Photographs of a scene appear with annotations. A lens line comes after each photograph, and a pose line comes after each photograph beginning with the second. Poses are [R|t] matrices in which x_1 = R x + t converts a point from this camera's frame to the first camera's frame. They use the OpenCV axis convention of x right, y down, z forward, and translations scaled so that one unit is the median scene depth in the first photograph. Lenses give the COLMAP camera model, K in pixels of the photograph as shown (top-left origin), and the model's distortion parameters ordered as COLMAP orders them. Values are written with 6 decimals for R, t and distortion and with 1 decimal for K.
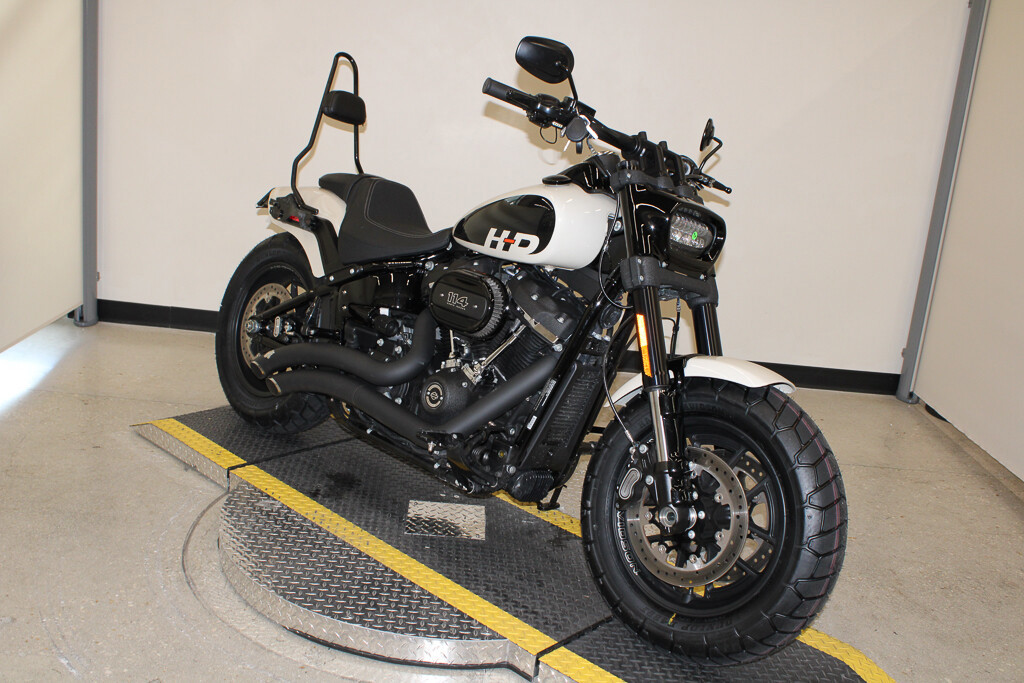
lens RADIAL K [[1068.6, 0, 518.3], [0, 1068.6, 323.3], [0, 0, 1]] dist [-0.054181, 0.000000]
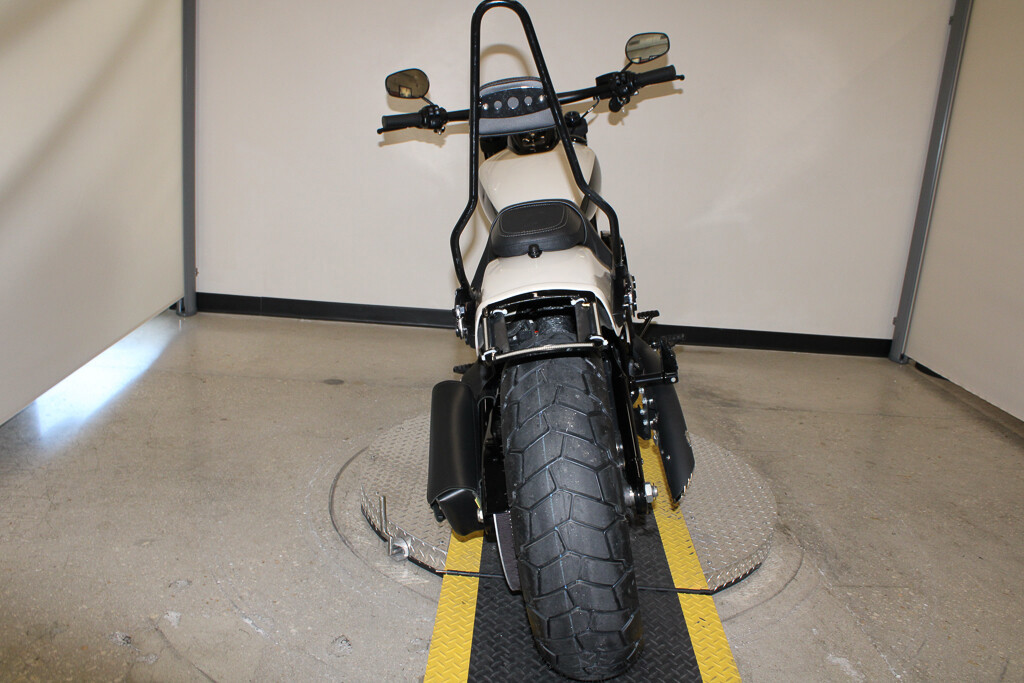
lens RADIAL K [[862.5, 0, 518.8], [0, 862.5, 344.9], [0, 0, 1]] dist [-0.147232, 0.129777]
pose [[0.998693, -0.027727, 0.042933, -0.141959], [0.026562, 0.999270, 0.027469, 0.026440], [-0.043663, -0.026293, 0.998700, 0.128574]]
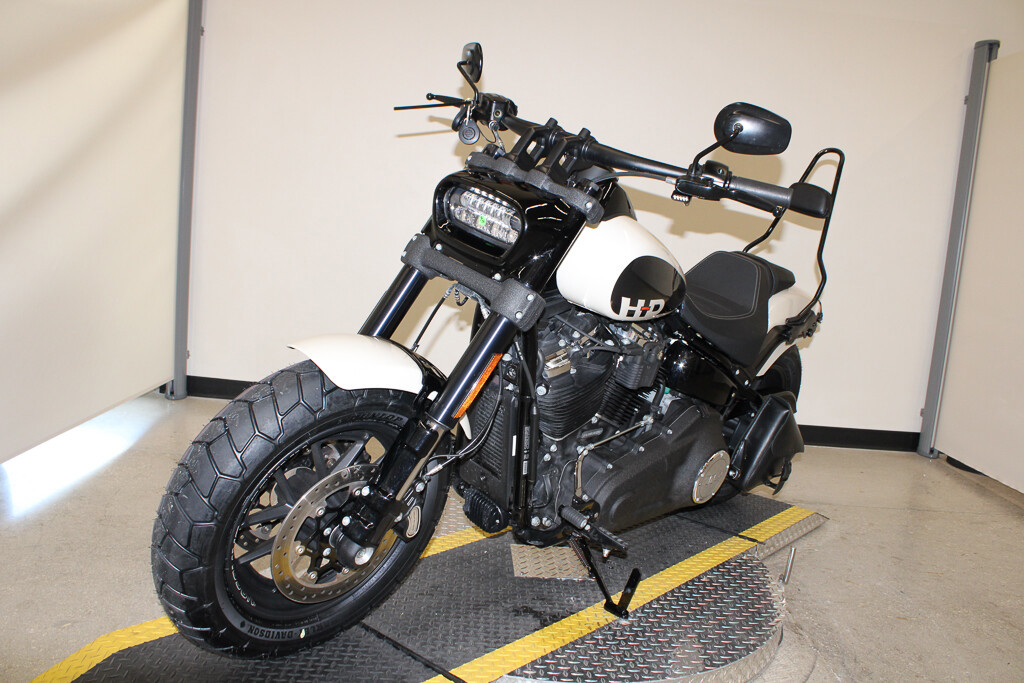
lens RADIAL K [[862.5, 0, 516.8], [0, 862.5, 339.8], [0, 0, 1]] dist [-0.147232, 0.129777]
pose [[0.999852, -0.015692, 0.007068, -0.094587], [0.016384, 0.993594, -0.111819, 0.065234], [-0.005268, 0.111918, 0.993703, 0.194273]]
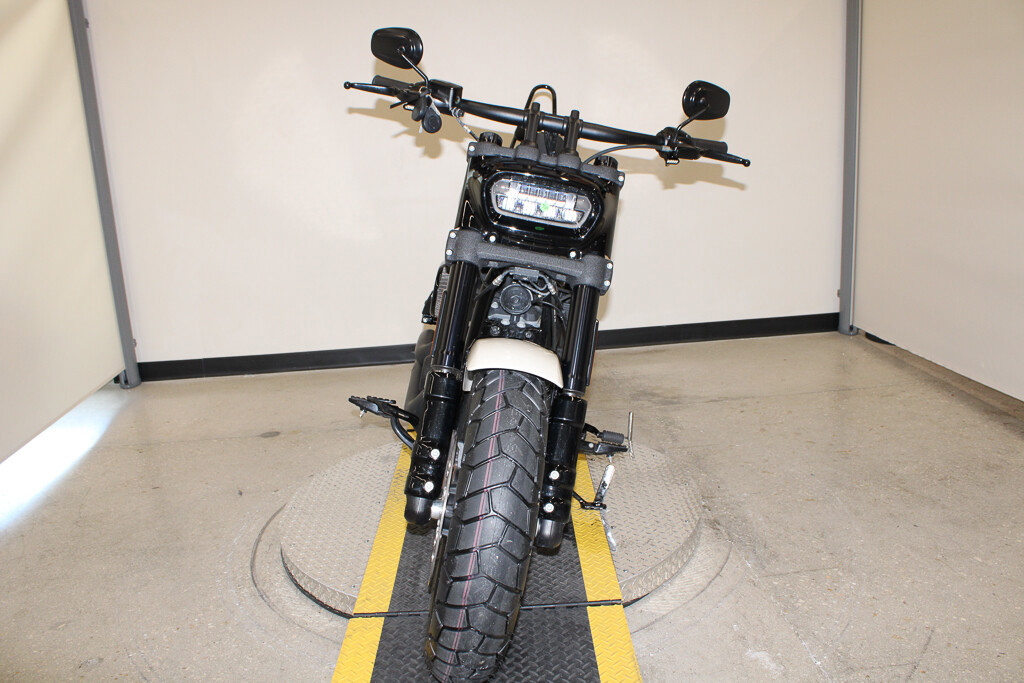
lens RADIAL K [[862.5, 0, 517.1], [0, 862.5, 342.6], [0, 0, 1]] dist [-0.147232, 0.129777]
pose [[0.985480, -0.165099, 0.039654, -0.045451], [0.165162, 0.986265, 0.001701, 0.031901], [-0.039390, 0.004873, 0.999212, 0.131290]]
